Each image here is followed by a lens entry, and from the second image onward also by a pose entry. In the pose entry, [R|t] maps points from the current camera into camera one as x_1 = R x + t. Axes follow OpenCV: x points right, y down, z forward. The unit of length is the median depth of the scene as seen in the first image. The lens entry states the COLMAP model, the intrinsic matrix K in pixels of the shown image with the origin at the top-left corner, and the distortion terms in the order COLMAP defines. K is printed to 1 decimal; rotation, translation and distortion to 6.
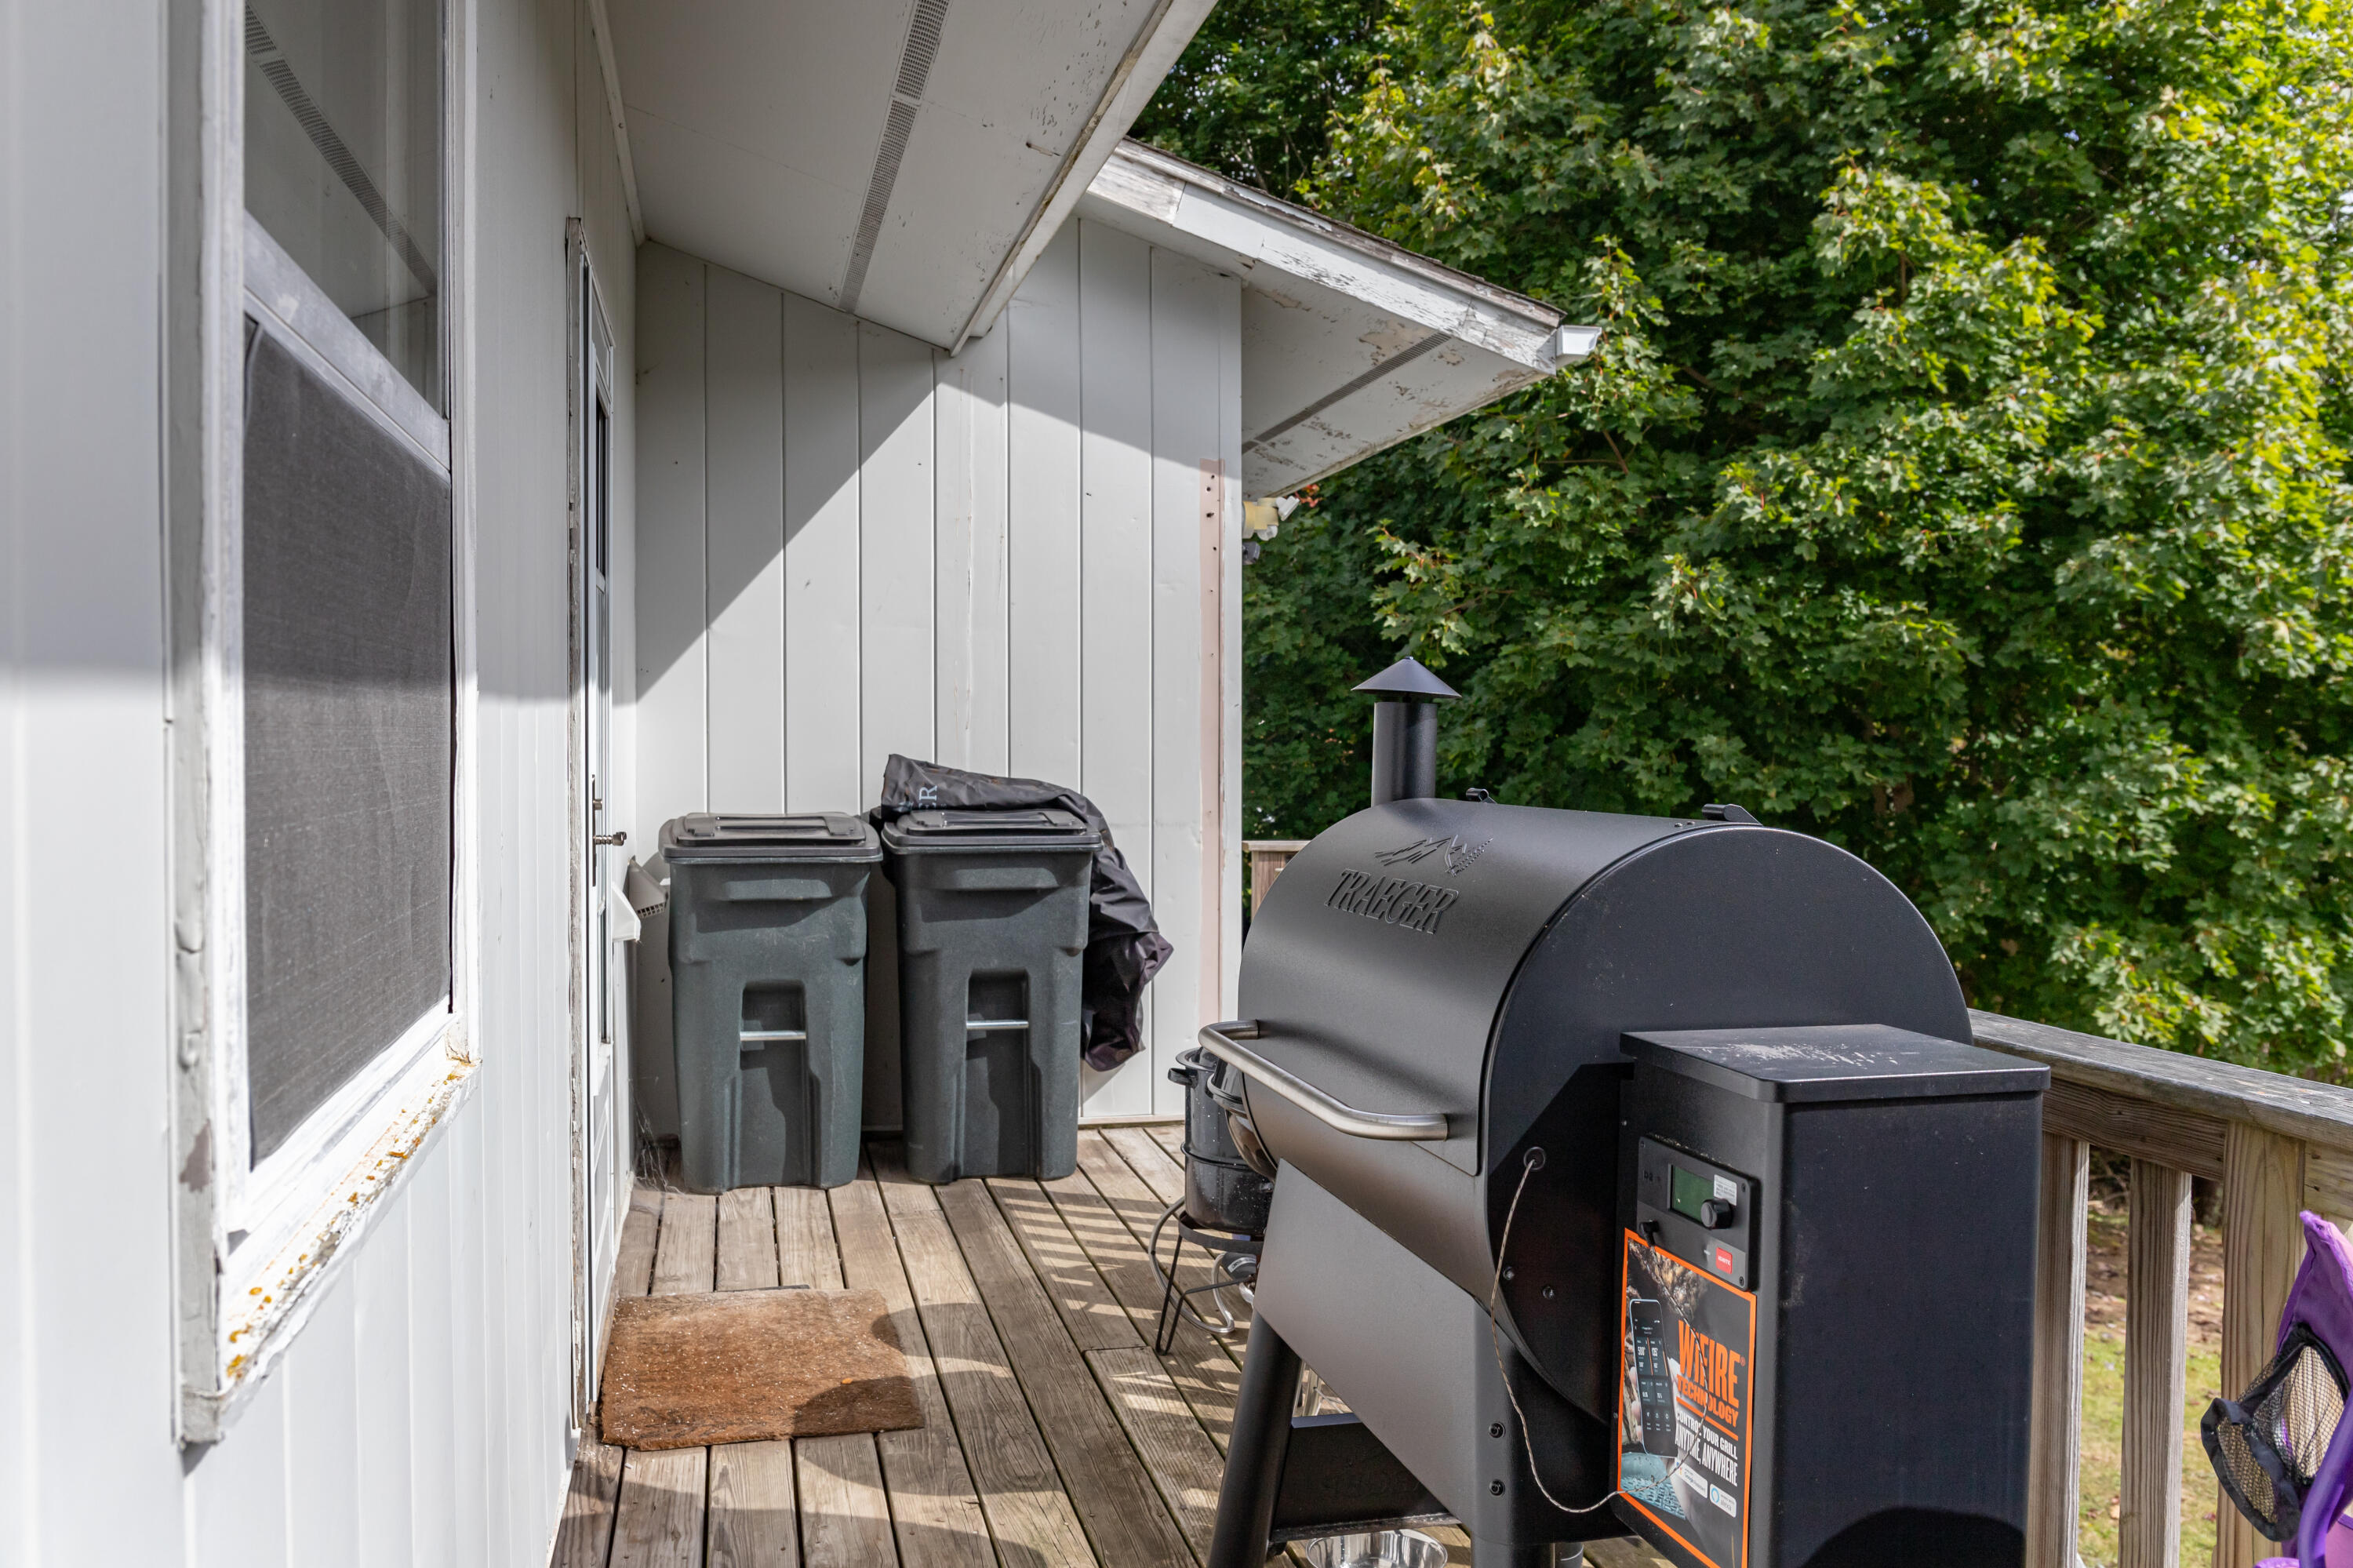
lens RADIAL K [[1976.6, 0, 1176.5], [0, 1976.6, 784.0], [0, 0, 1]] dist [-0.005126, -0.090489]
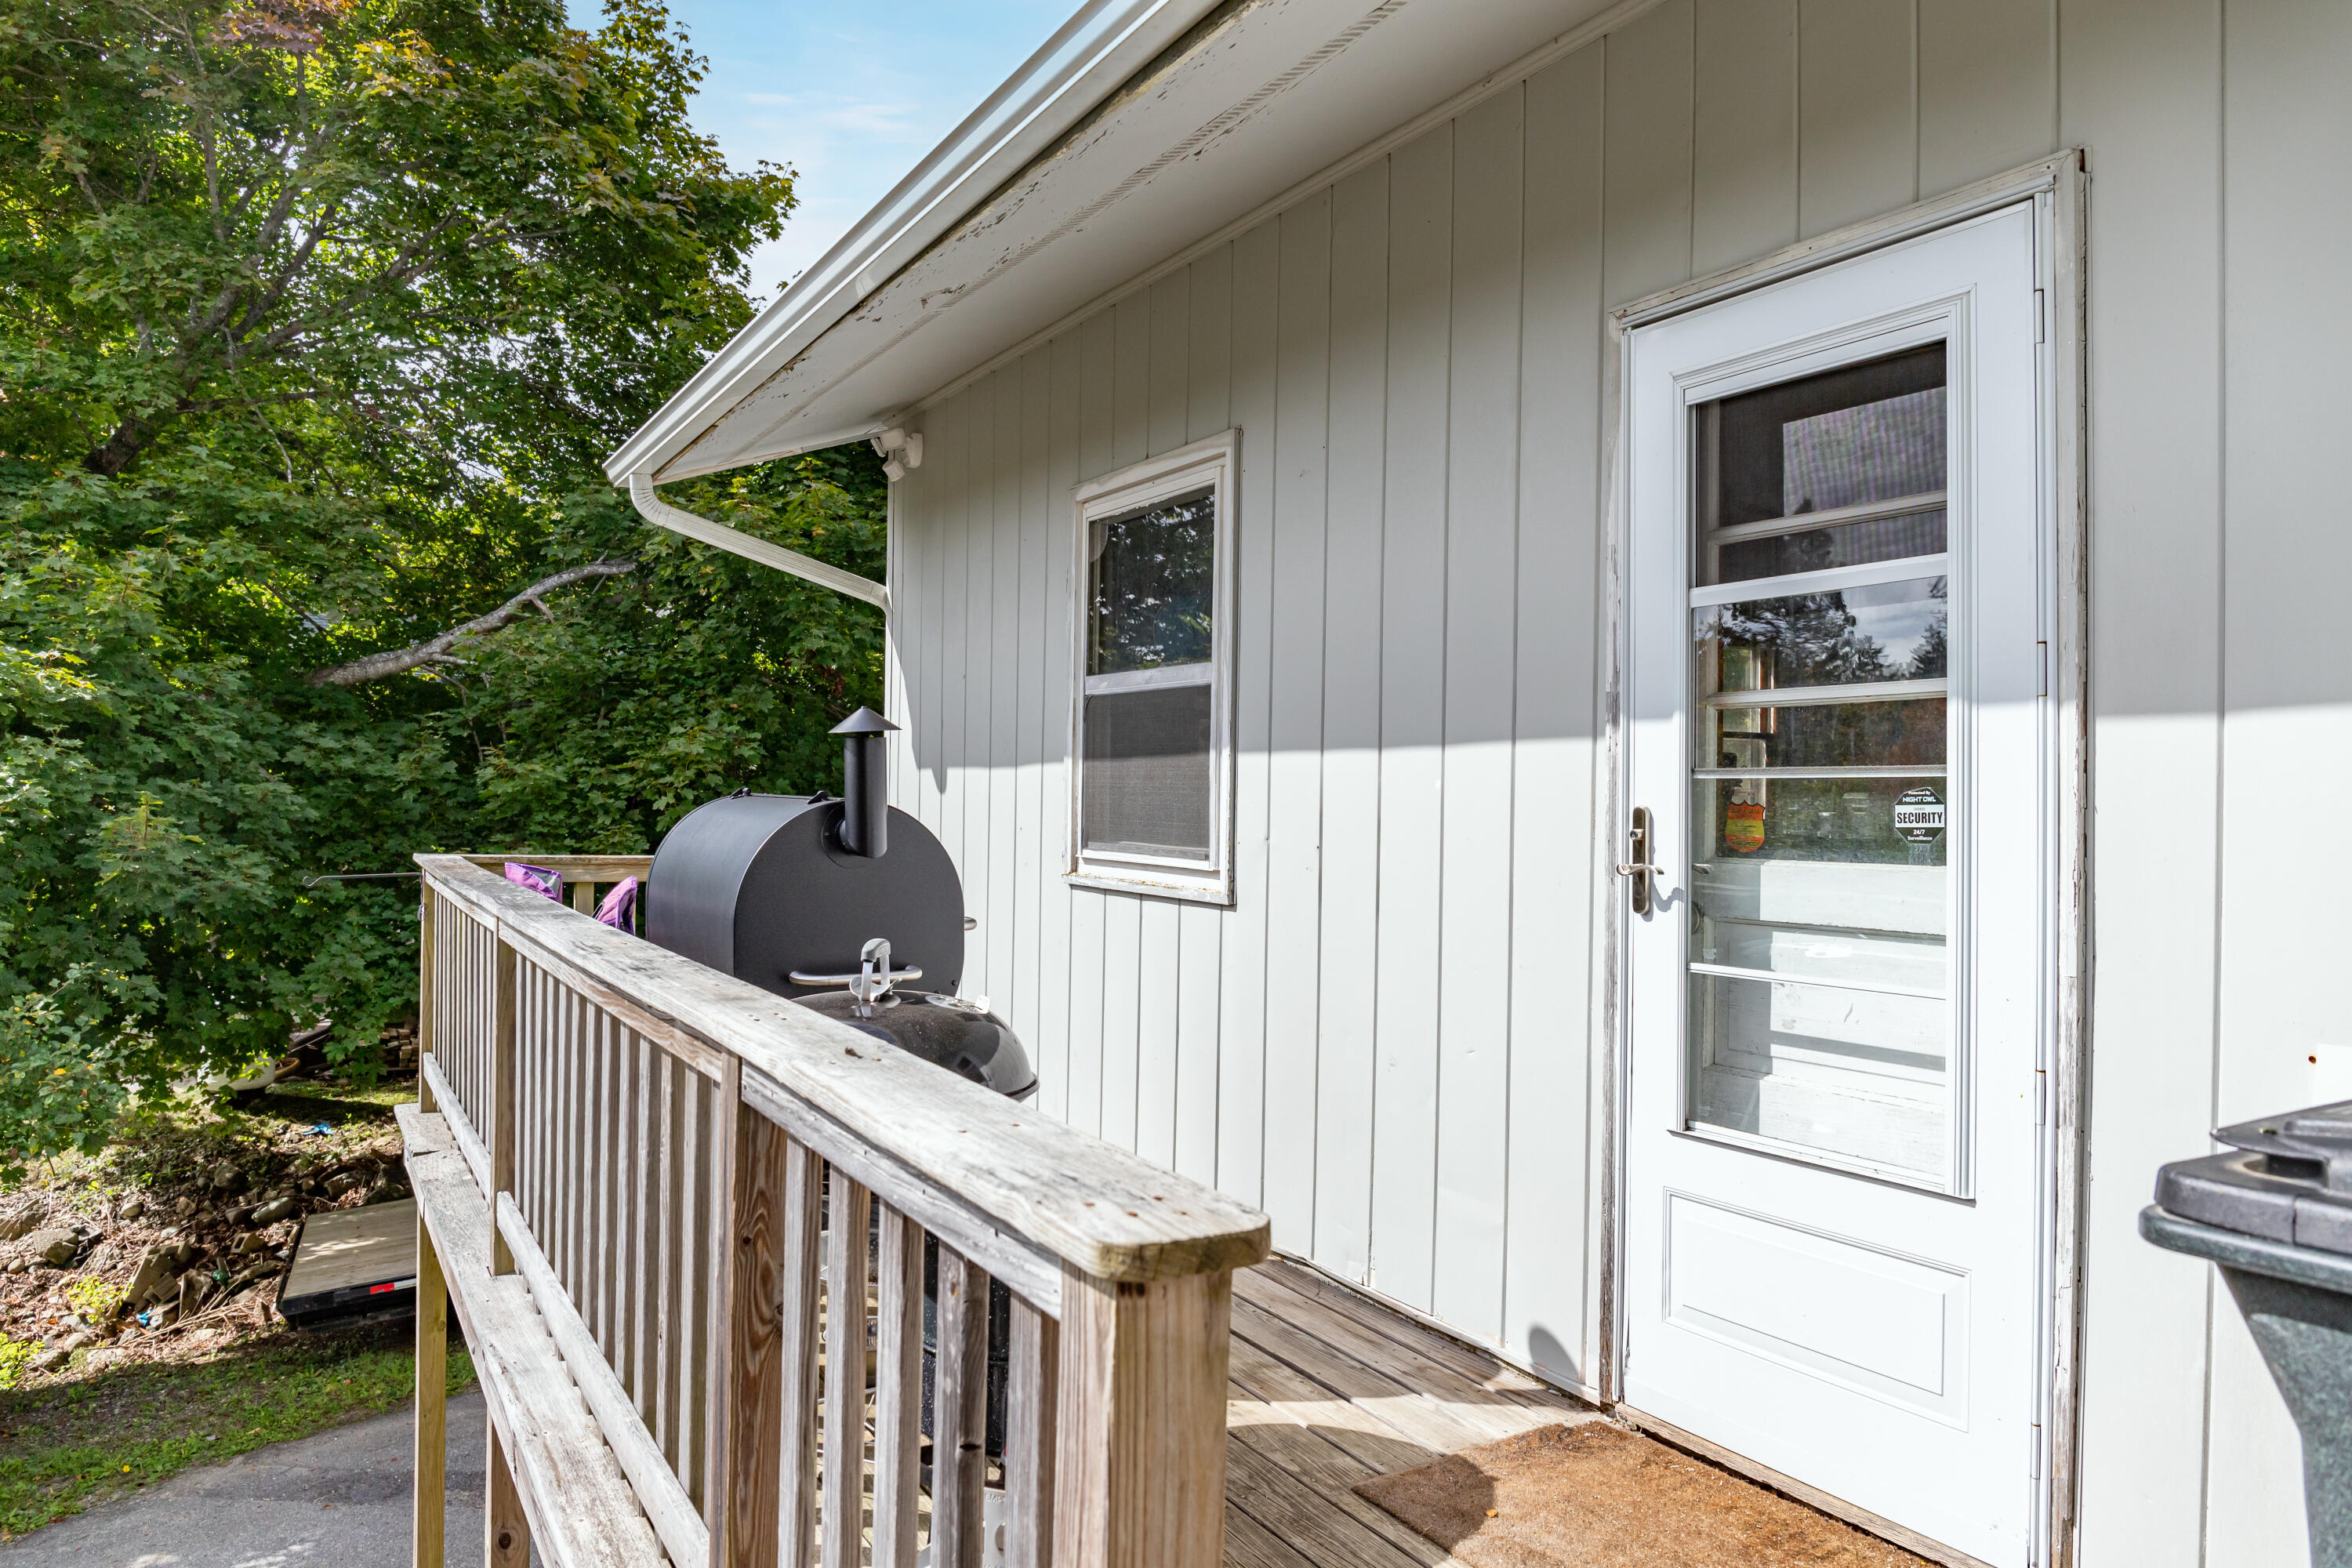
lens RADIAL K [[1687.4, 0, 1188.2], [0, 1687.4, 779.1], [0, 0, 1]] dist [-0.007808, -0.024473]
pose [[-0.960479, -0.022383, -0.277451, 0.113406], [-0.028468, 0.999434, 0.017921, -0.017958], [0.276893, 0.025112, -0.960573, 1.101644]]
